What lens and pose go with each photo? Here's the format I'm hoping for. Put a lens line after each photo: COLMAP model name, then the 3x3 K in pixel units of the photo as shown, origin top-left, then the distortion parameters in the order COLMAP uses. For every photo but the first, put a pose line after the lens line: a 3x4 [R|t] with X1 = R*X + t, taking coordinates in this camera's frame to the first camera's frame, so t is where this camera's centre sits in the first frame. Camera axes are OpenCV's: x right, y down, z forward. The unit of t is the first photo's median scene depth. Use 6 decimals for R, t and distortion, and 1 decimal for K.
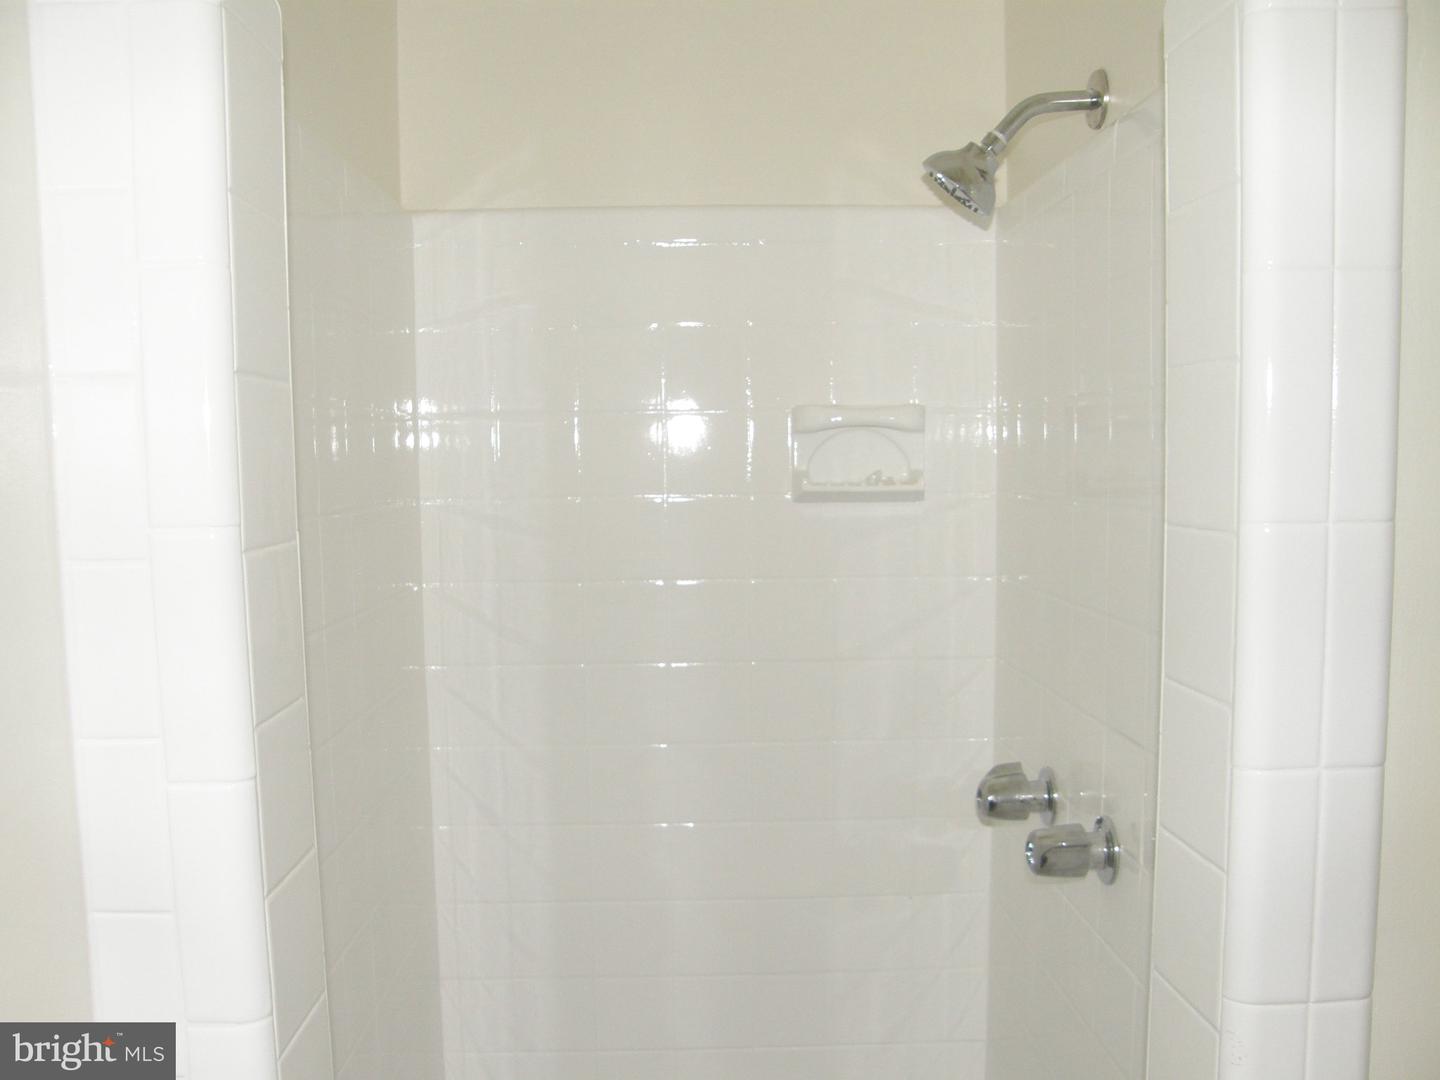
lens RADIAL K [[1152.7, 0, 720.0], [0, 1152.7, 540.0], [0, 0, 1]] dist [-0.195432, 0.147886]
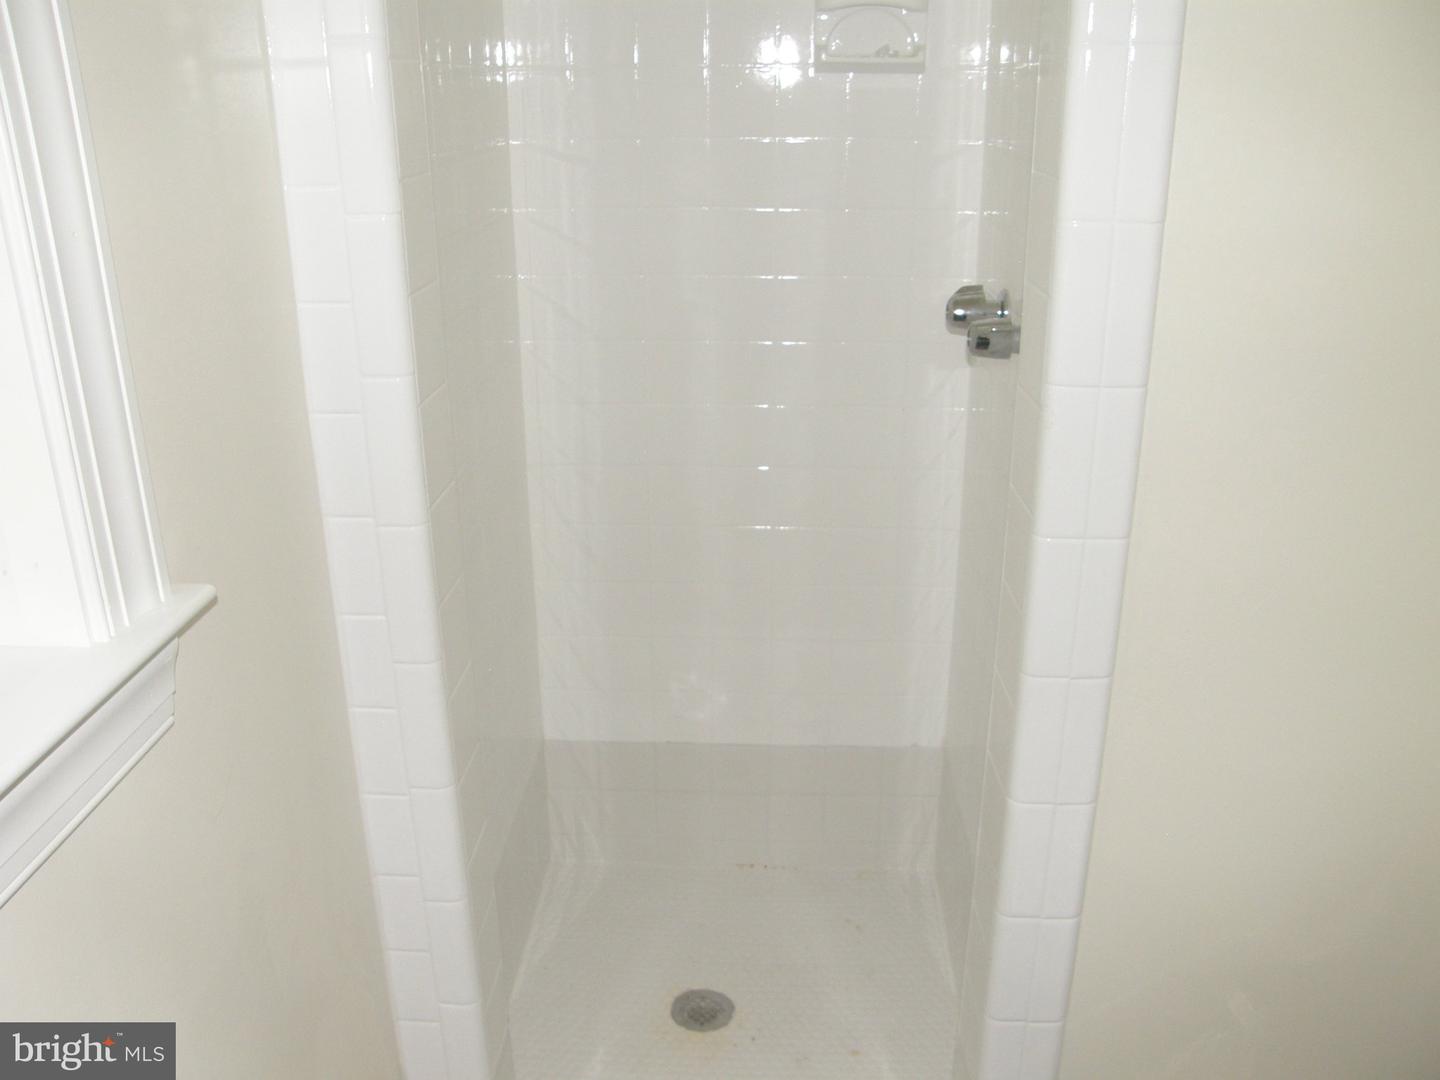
lens RADIAL K [[1152.7, 0, 720.0], [0, 1152.7, 540.0], [0, 0, 1]] dist [-0.195432, 0.147886]
pose [[0.996642, 0.037377, -0.072848, 0.070029], [-0.013294, 0.951787, 0.306471, 0.077053], [0.080791, -0.304474, 0.949088, -0.262162]]
